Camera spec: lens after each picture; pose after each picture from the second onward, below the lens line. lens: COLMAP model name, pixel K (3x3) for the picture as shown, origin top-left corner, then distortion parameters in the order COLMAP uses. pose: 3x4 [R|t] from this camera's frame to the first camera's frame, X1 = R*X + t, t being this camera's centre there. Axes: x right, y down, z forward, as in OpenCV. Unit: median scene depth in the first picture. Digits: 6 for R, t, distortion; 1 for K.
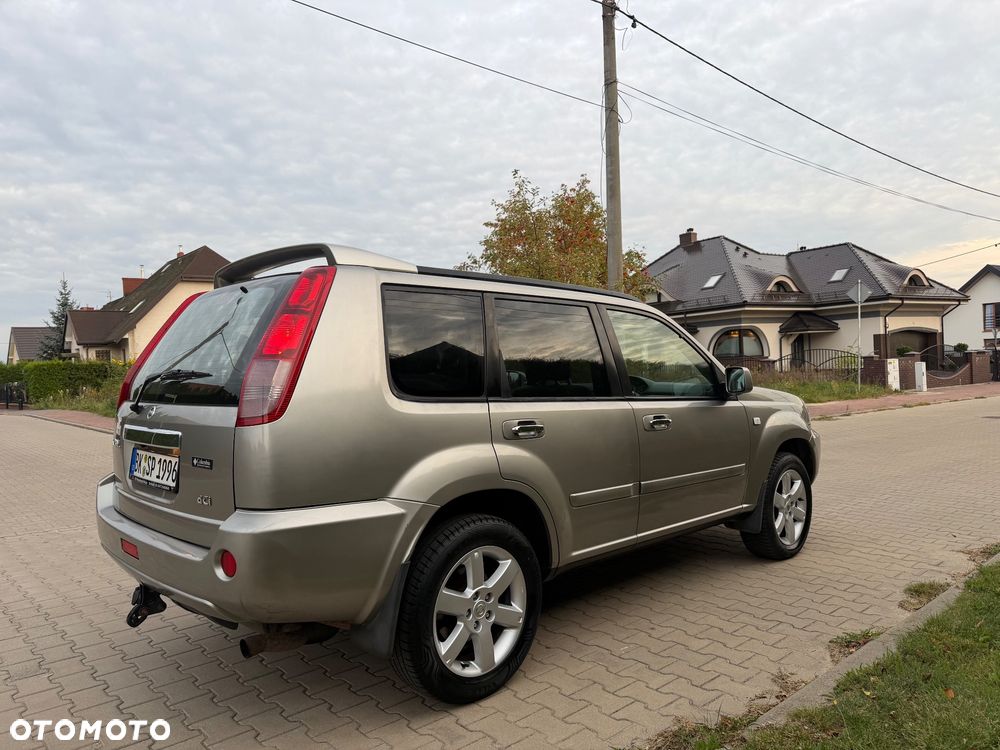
lens RADIAL K [[703.7, 0, 500.3], [0, 703.7, 384.2], [0, 0, 1]] dist [0.033573, -0.044023]
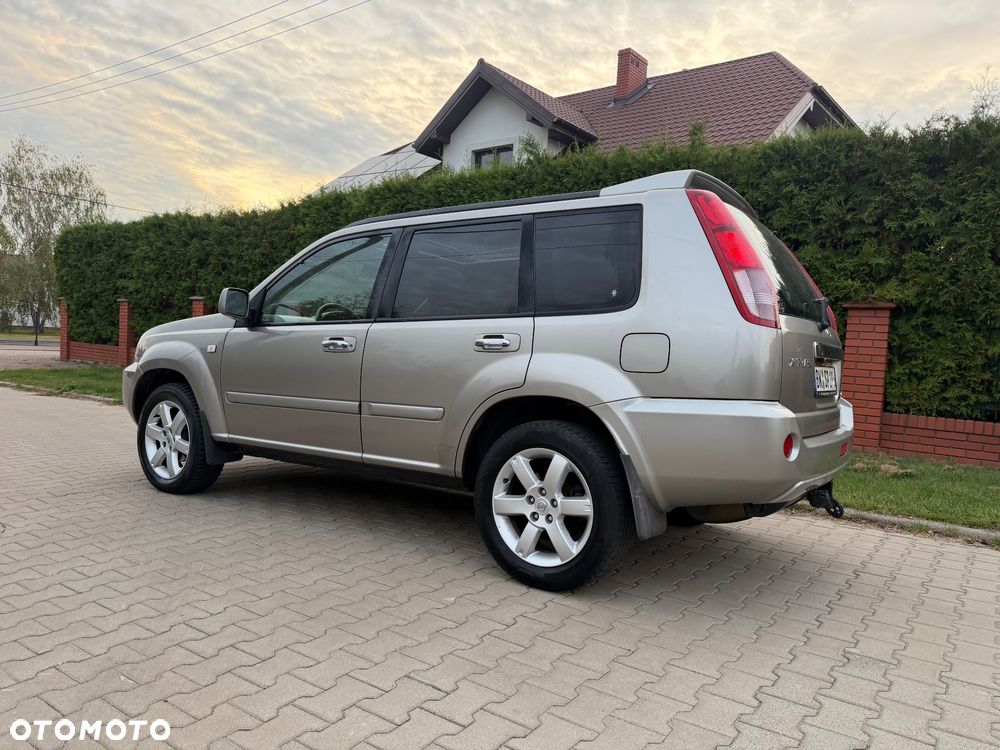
lens RADIAL K [[703.7, 0, 503.7], [0, 703.7, 381.8], [0, 0, 1]] dist [0.033573, -0.044023]
pose [[-0.213739, -0.022364, 0.976635, -1.150125], [-0.022216, 0.999591, 0.018027, 0.086323], [-0.976638, -0.017844, -0.214148, 1.348890]]
